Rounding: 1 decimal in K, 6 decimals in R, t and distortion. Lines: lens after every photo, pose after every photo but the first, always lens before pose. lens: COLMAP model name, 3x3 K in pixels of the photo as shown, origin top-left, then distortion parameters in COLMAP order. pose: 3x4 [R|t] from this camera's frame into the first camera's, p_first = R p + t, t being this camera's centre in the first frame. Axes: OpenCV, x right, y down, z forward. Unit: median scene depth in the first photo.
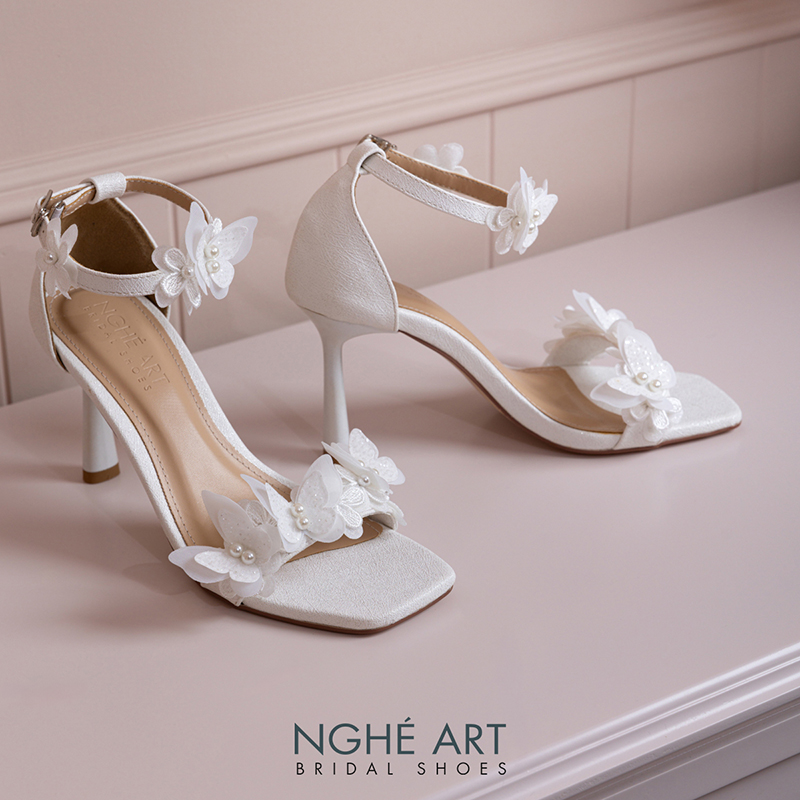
lens RADIAL K [[1967.9, 0, 402.6], [0, 1967.9, 396.8], [0, 0, 1]] dist [0.016402, 0.000000]
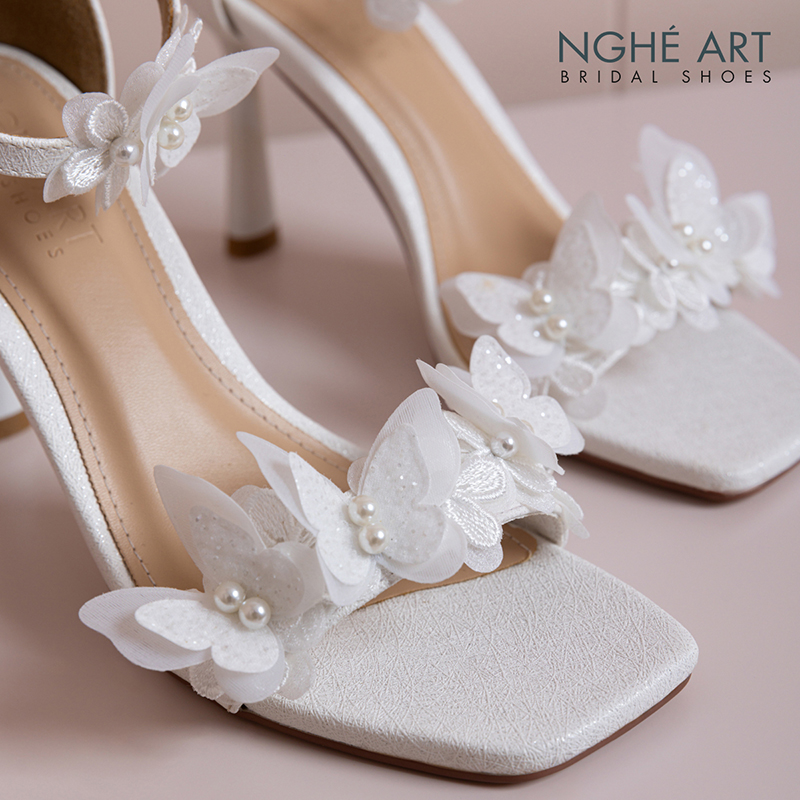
lens RADIAL K [[1967.9, 0, 406.8], [0, 1967.9, 404.7], [0, 0, 1]] dist [0.016402, 0.000000]
pose [[0.999332, 0.003667, -0.036355, -0.026326], [-0.002616, 0.999579, 0.028906, 0.019765], [0.036446, -0.028791, 0.998921, 0.542230]]
